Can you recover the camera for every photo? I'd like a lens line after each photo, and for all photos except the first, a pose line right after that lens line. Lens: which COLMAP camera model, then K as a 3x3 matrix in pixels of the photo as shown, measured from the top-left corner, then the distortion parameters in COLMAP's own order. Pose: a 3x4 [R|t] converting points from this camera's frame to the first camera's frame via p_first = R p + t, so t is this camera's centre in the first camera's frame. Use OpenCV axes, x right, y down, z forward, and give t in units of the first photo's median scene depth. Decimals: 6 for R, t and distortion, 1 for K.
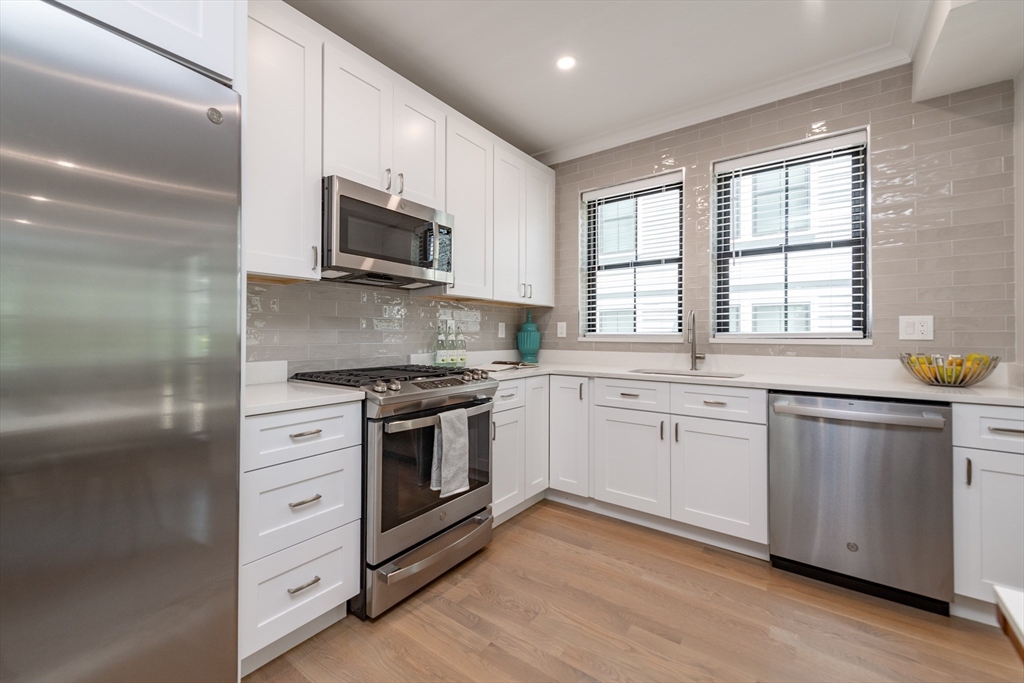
lens RADIAL K [[411.5, 0, 510.0], [0, 411.5, 329.3], [0, 0, 1]] dist [0.016452, -0.003615]
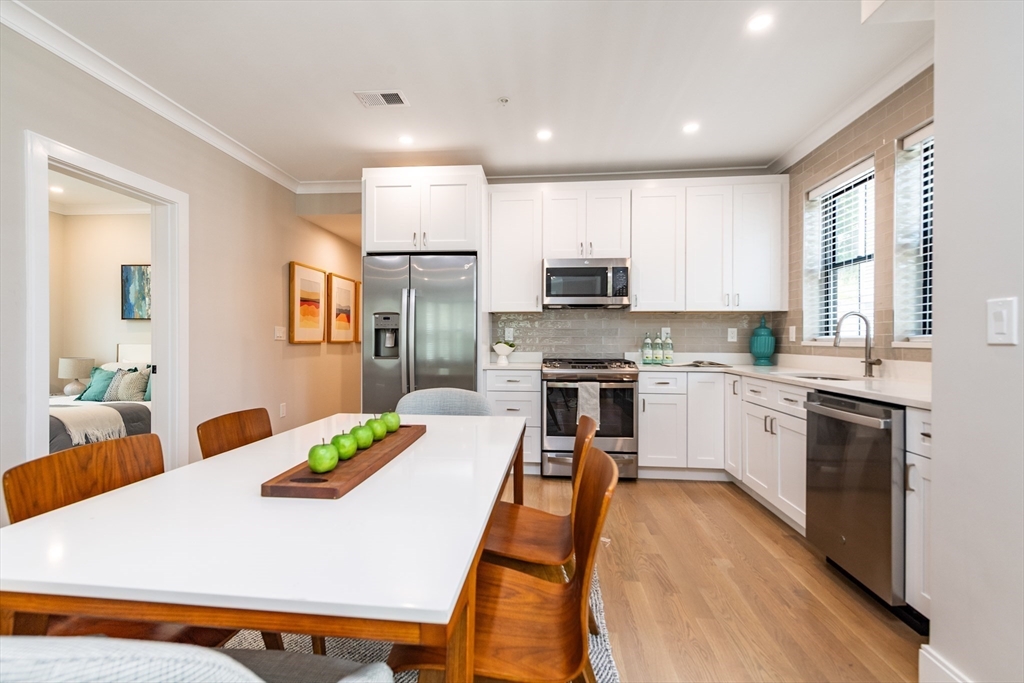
lens RADIAL K [[454.7, 0, 512.0], [0, 454.7, 341.5], [0, 0, 1]] dist [0.000424, 0.000081]
pose [[0.526691, -0.000591, -0.850056, 1.089413], [0.011748, 0.999909, 0.006584, 0.007678], [0.849975, -0.013454, 0.526650, -0.234202]]
